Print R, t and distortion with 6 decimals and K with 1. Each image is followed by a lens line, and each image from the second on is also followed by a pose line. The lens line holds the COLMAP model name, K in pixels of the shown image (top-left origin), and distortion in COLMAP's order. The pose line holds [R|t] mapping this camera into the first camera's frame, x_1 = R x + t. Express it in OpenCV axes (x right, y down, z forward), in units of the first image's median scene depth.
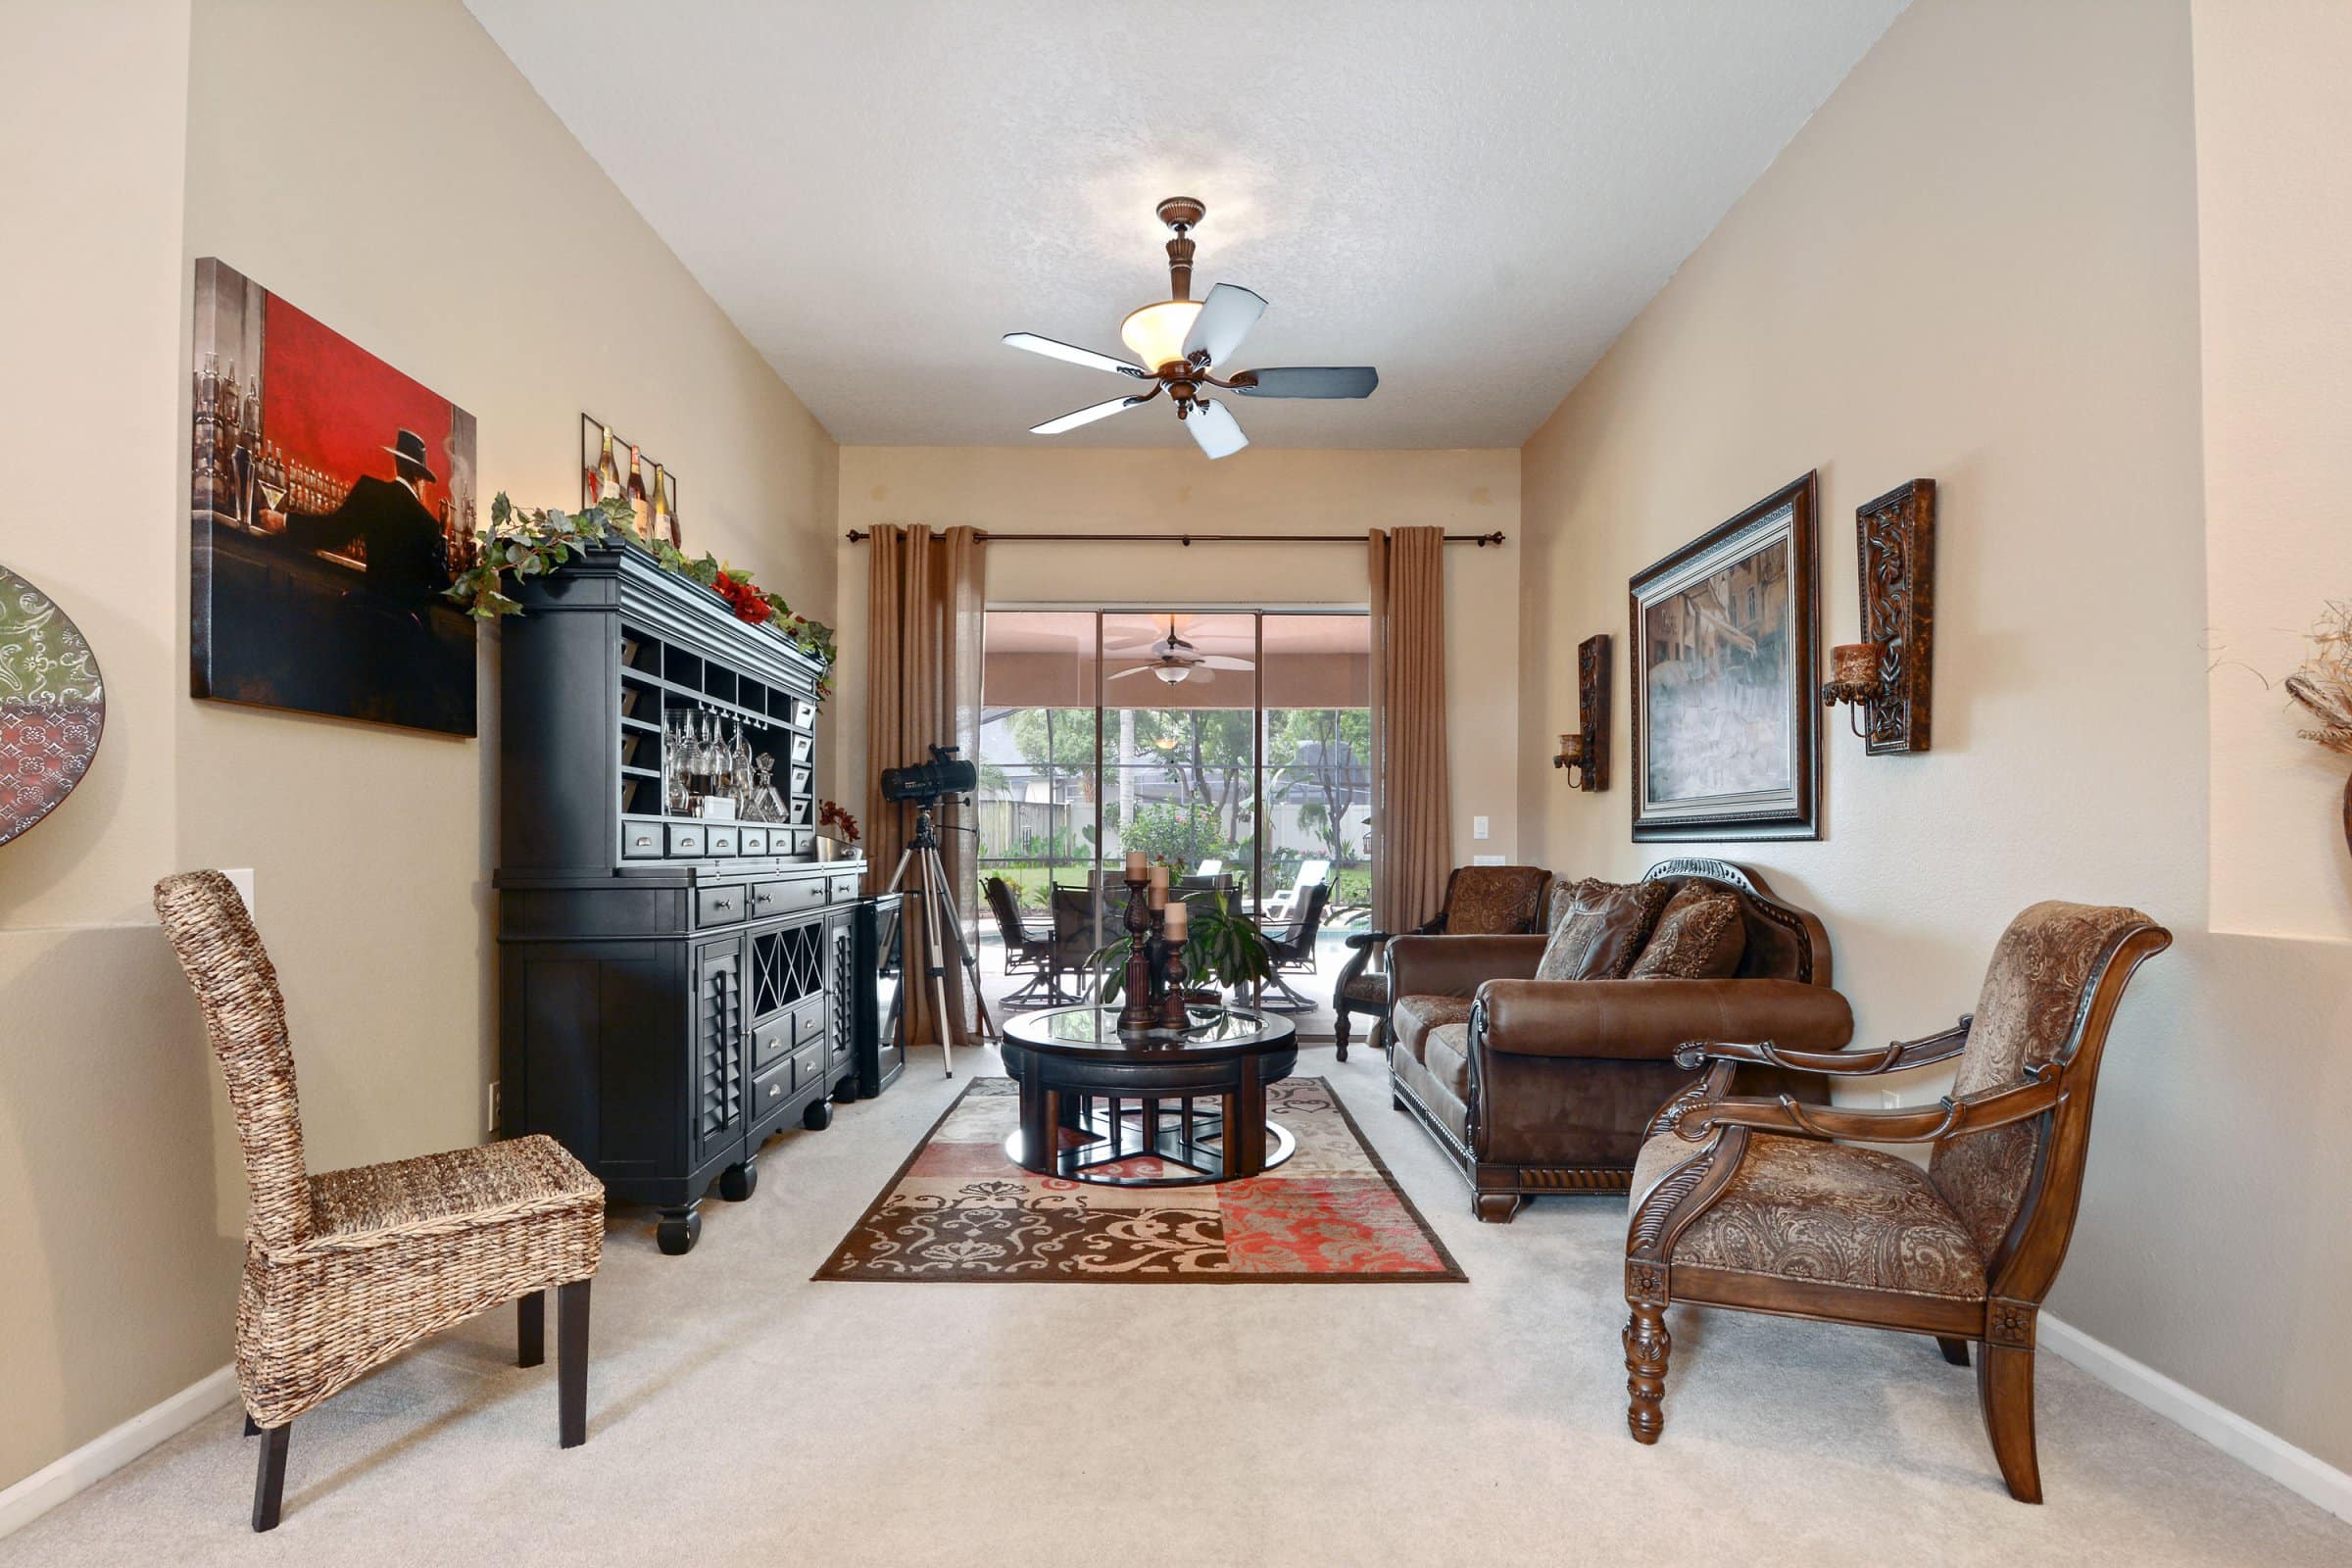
lens RADIAL K [[1121.2, 0, 1162.0], [0, 1121.2, 838.1], [0, 0, 1]] dist [0.019689, -0.021206]
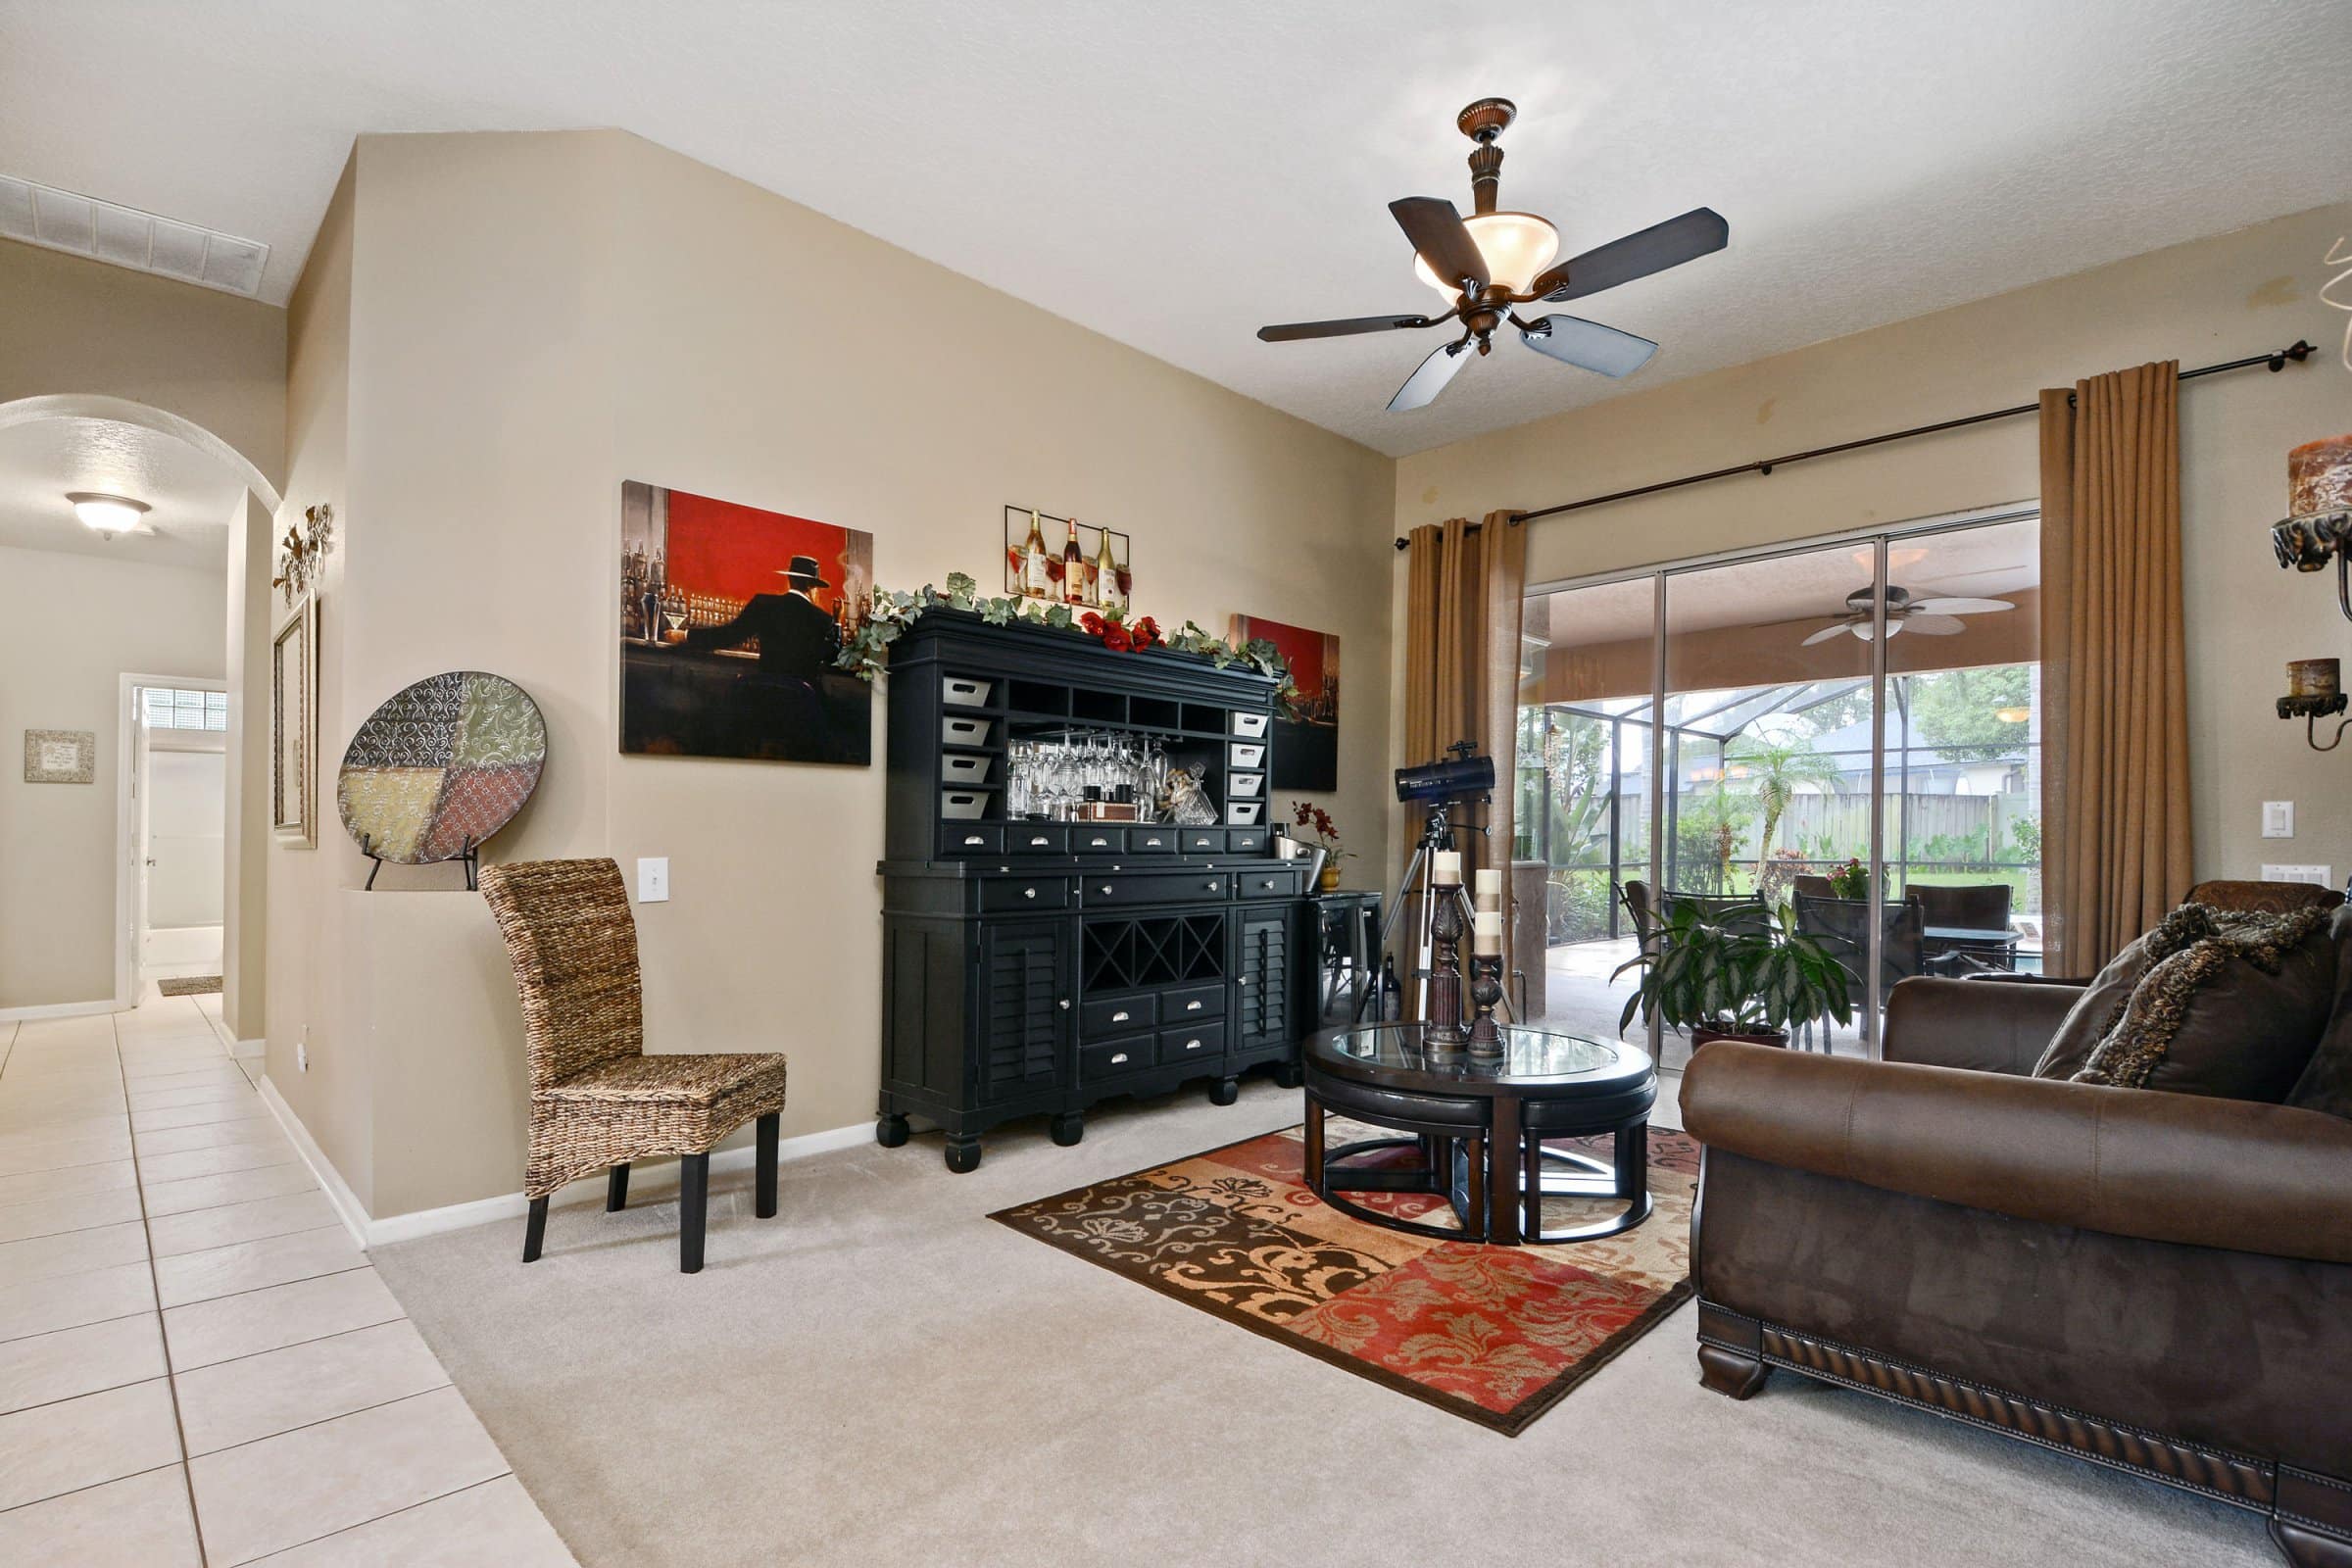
lens RADIAL K [[1086.6, 0, 1184.9], [0, 1086.6, 831.8], [0, 0, 1]] dist [0.012040, -0.000130]
pose [[0.708387, -0.005420, -0.705803, 0.592923], [0.001580, 0.999980, -0.006092, 0.000883], [0.705822, 0.003200, 0.708382, 0.321536]]
